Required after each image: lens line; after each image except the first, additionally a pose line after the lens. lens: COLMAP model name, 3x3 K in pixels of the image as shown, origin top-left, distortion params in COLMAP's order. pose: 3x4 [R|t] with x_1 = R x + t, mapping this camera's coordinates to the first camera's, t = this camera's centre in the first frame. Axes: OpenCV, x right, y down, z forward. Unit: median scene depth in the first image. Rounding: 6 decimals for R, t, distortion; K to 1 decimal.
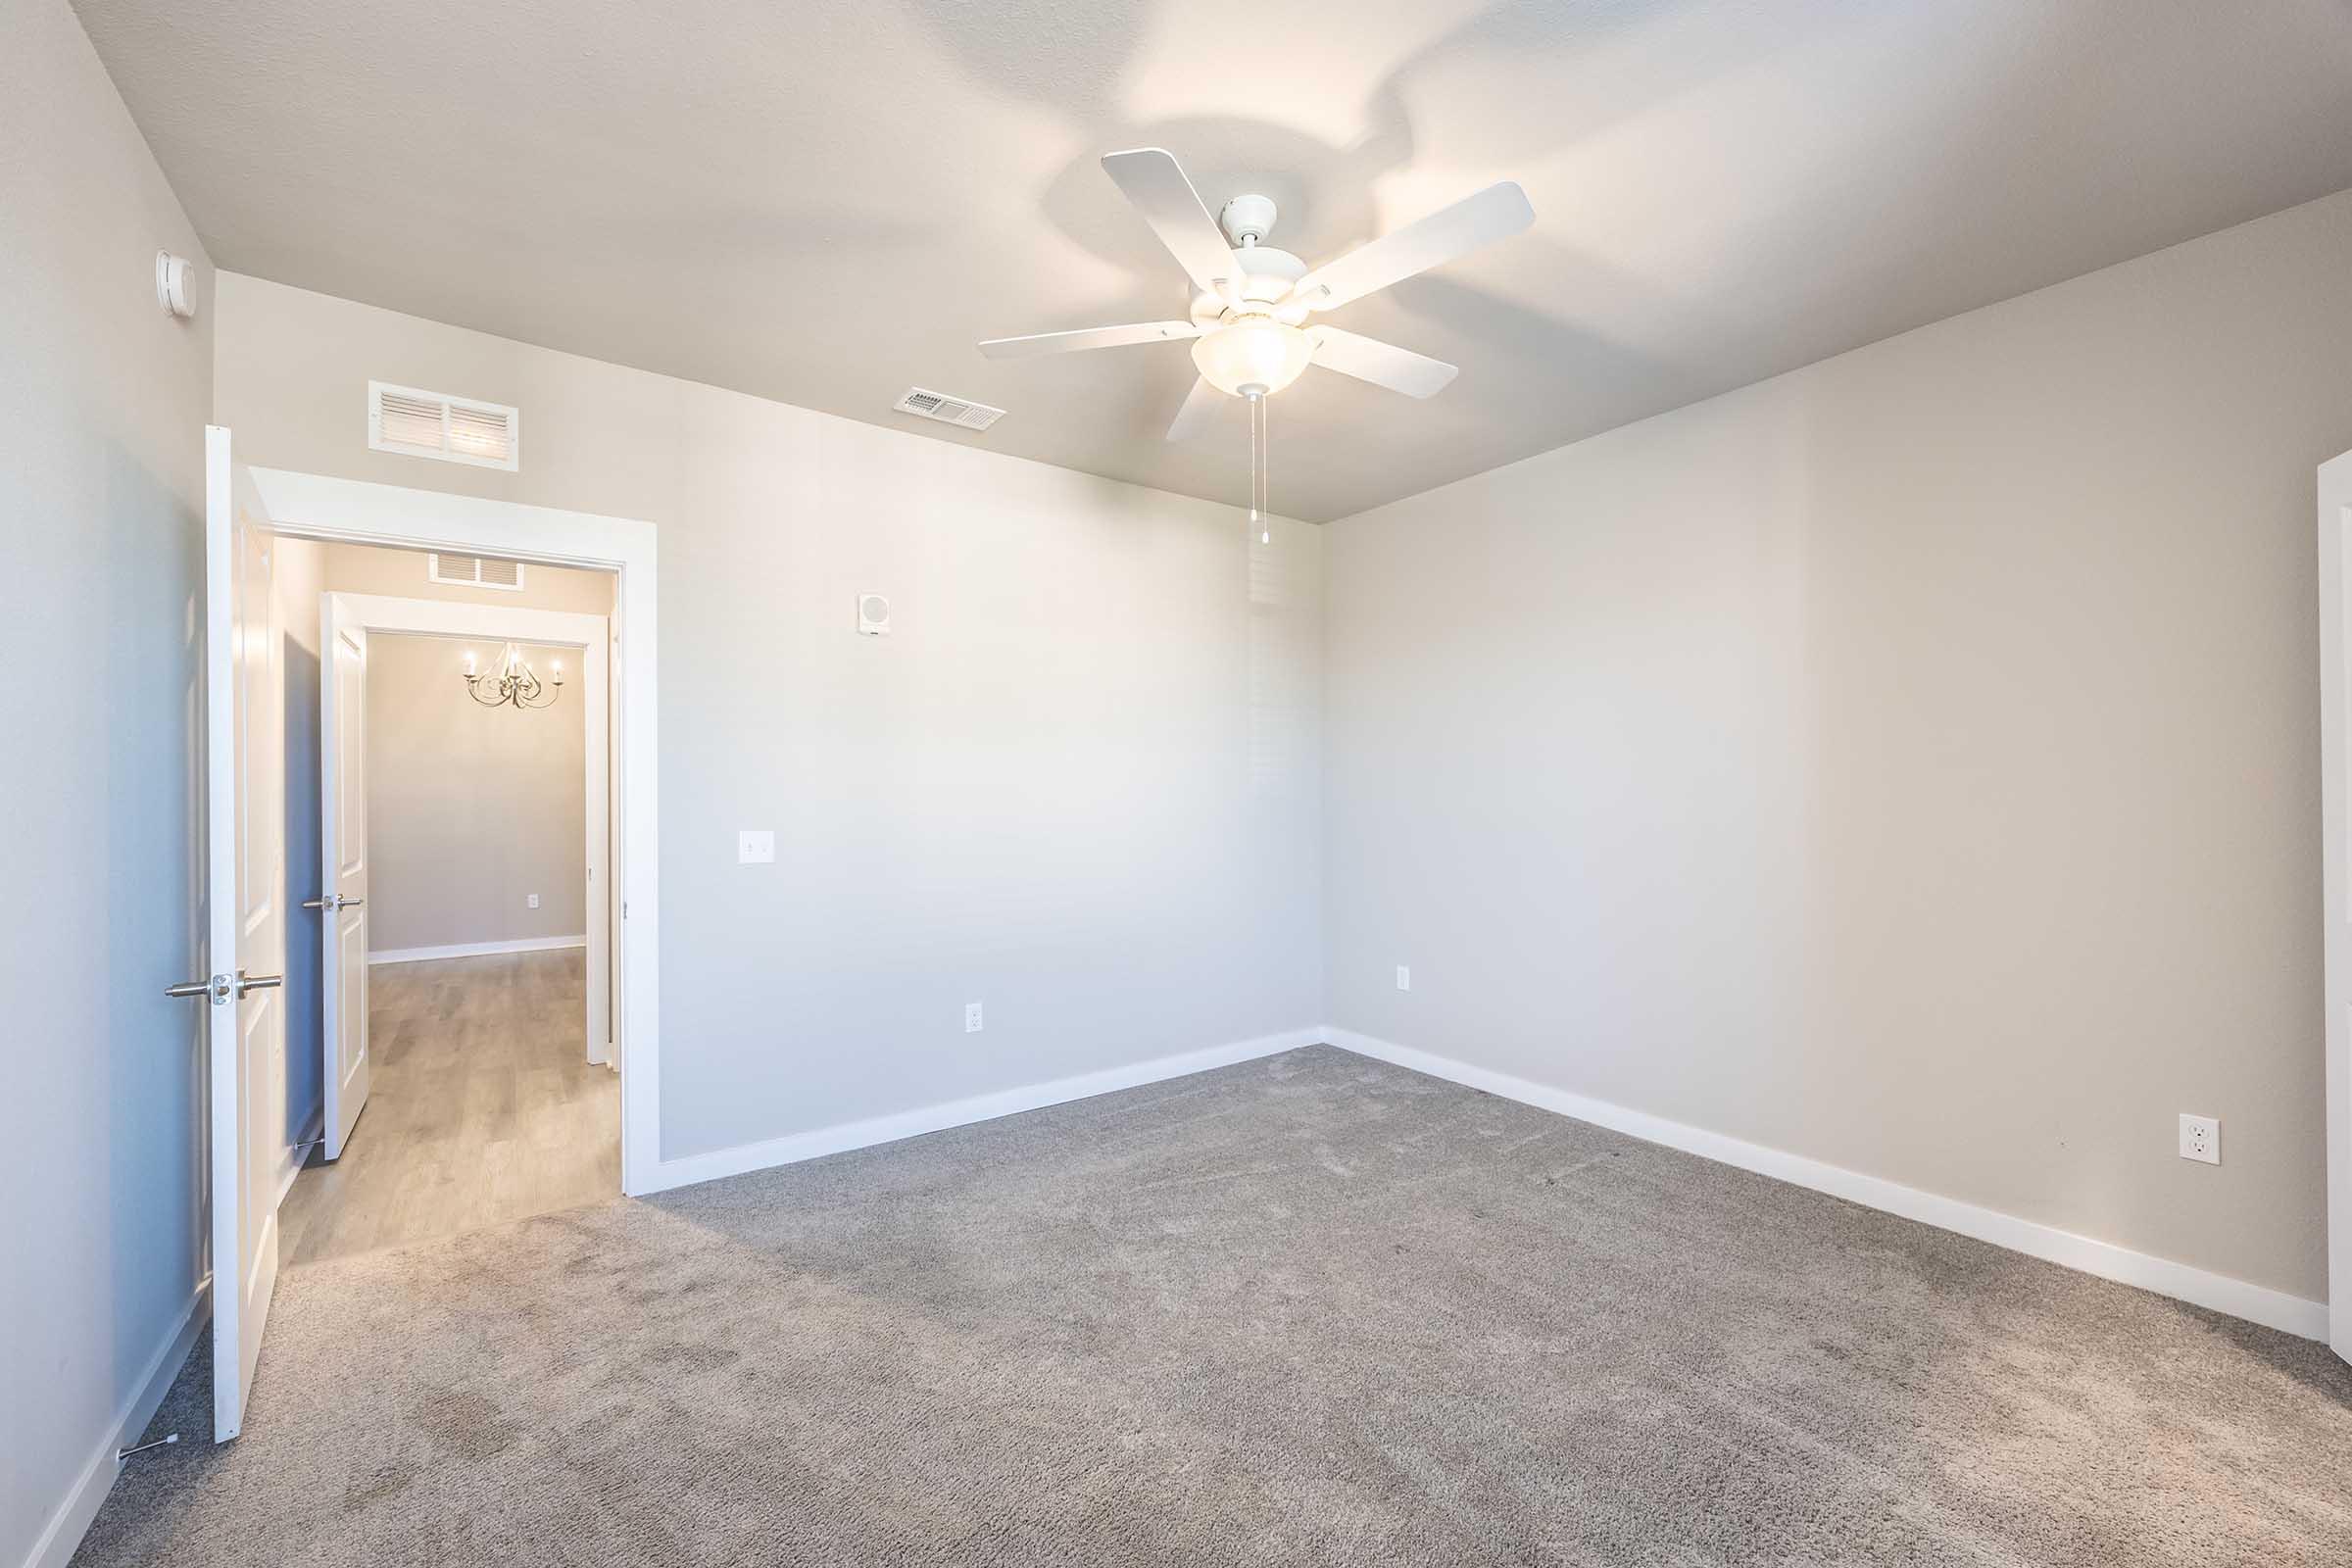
lens RADIAL K [[873.9, 0, 1185.5], [0, 873.9, 785.4], [0, 0, 1]] dist [-0.002156, -0.000138]
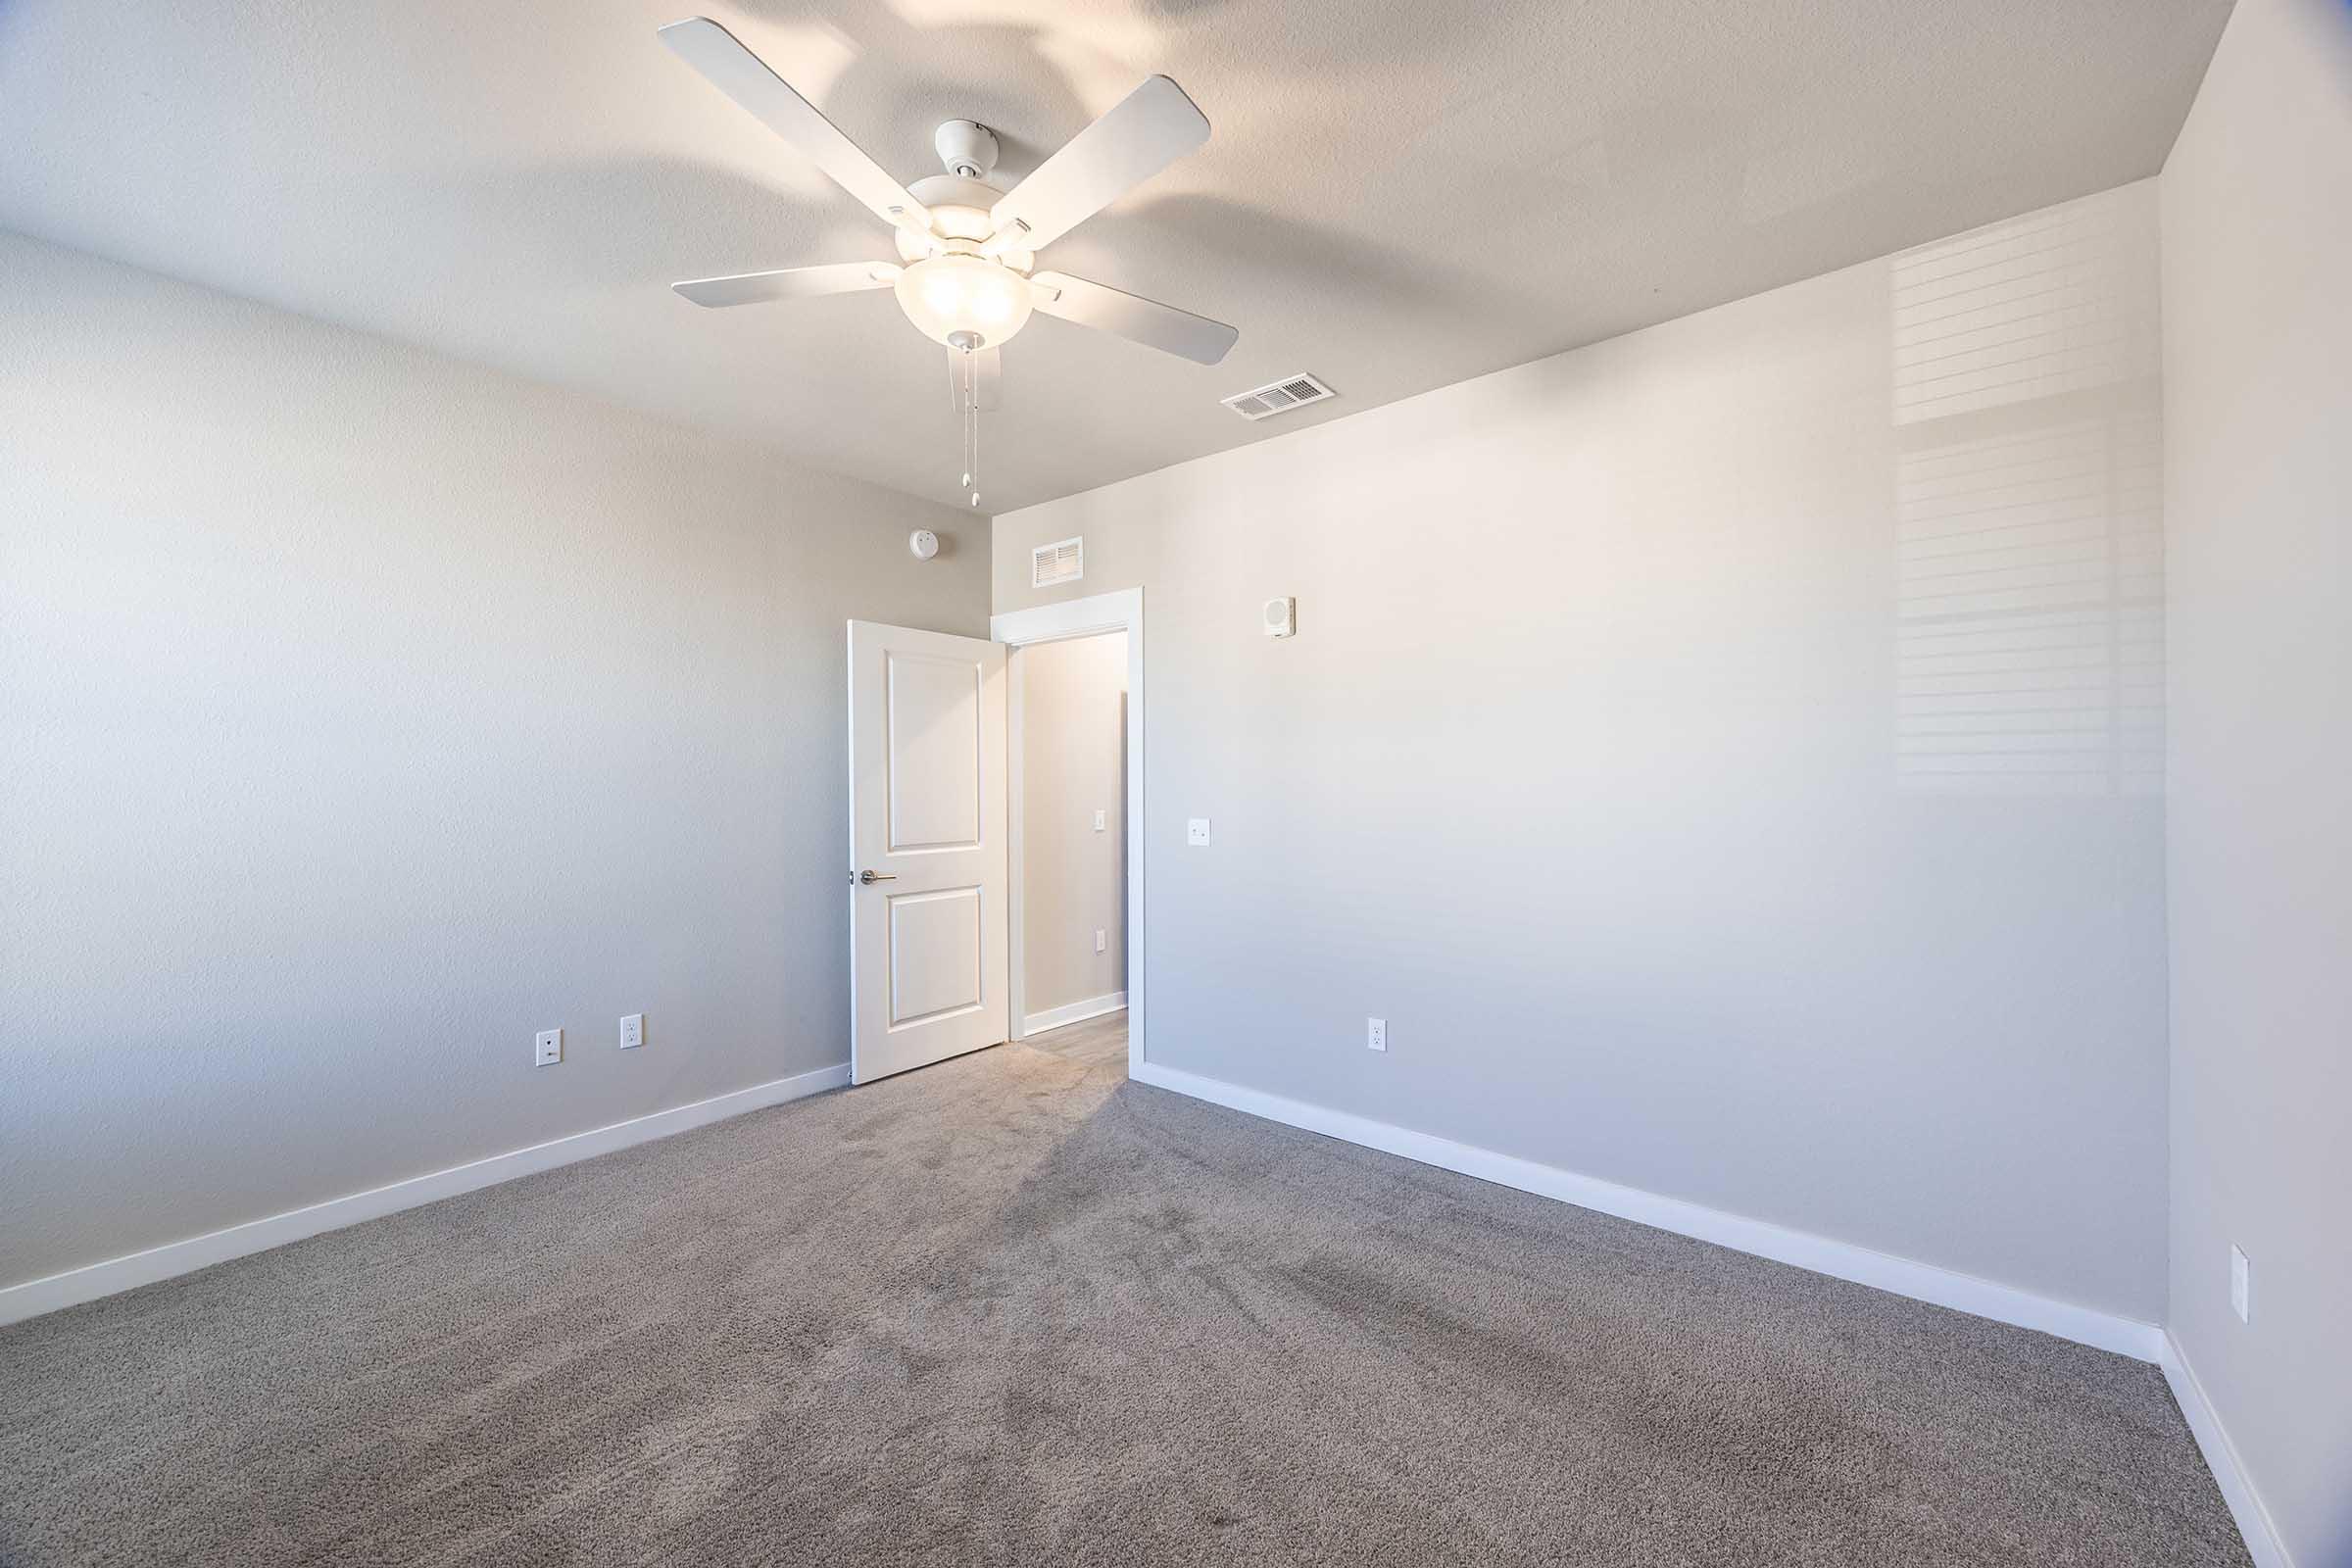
lens RADIAL K [[873.9, 0, 1185.5], [0, 873.9, 785.4], [0, 0, 1]] dist [-0.002156, -0.000138]
pose [[0.287015, 0.002065, -0.957924, 0.762063], [0.008654, 0.999951, 0.004748, -0.000576], [0.957887, -0.009653, 0.286983, 0.728069]]
